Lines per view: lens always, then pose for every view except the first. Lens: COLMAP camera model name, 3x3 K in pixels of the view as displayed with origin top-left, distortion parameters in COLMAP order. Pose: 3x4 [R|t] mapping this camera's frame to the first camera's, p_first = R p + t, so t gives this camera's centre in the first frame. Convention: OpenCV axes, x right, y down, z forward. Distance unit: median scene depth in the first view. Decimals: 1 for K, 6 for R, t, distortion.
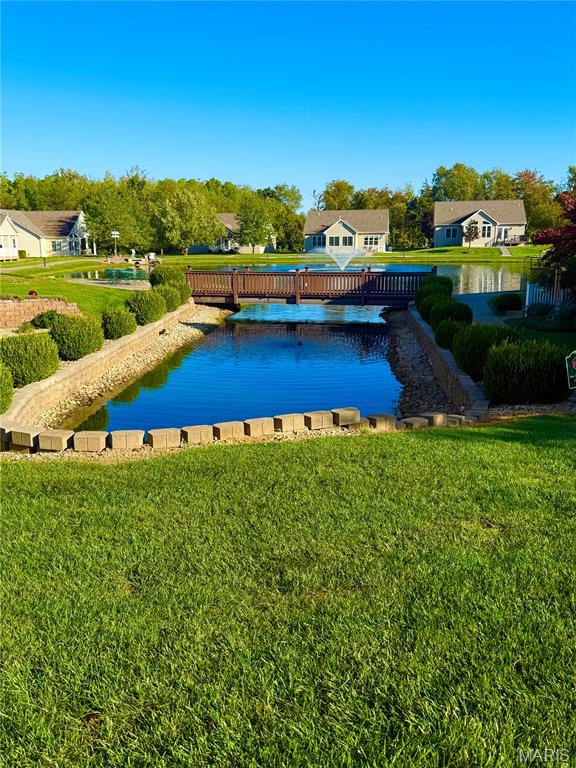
lens RADIAL K [[705.8, 0, 297.6], [0, 705.8, 397.1], [0, 0, 1]] dist [0.049795, 0.000000]
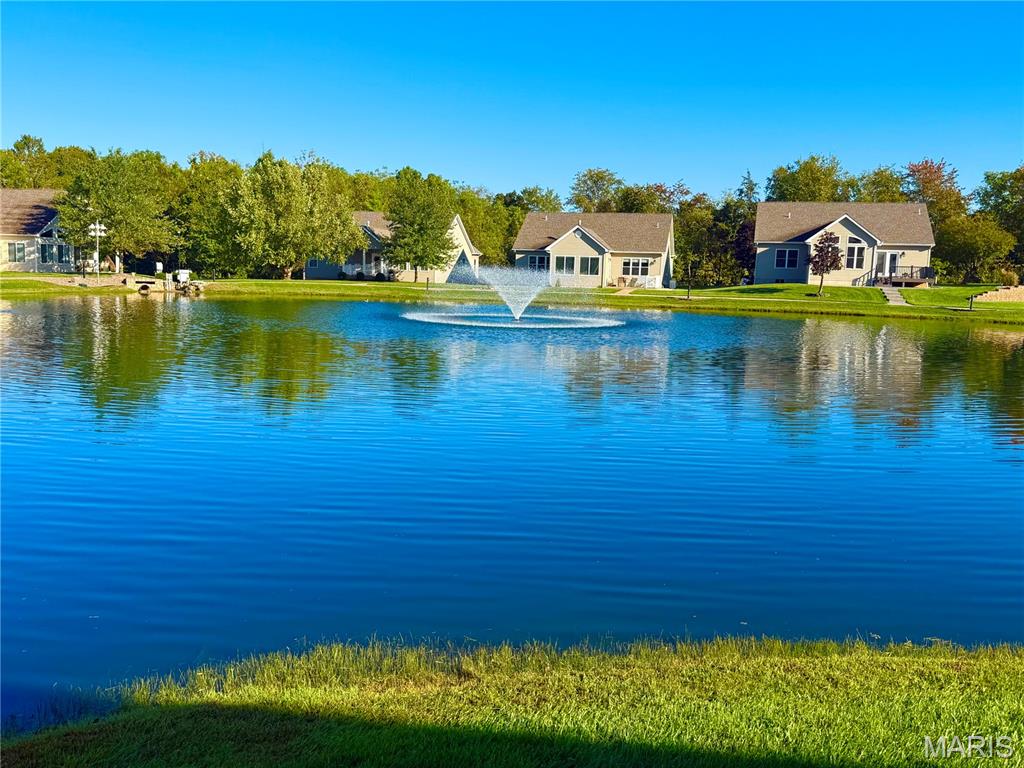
lens RADIAL K [[941.0, 0, 521.1], [0, 941.0, 365.4], [0, 0, 1]] dist [0.049795, 0.000000]
pose [[0.996419, 0.044652, -0.071804, 0.074073], [-0.053159, 0.991192, -0.121299, -0.056721], [0.065755, 0.124681, 0.990016, 0.301472]]
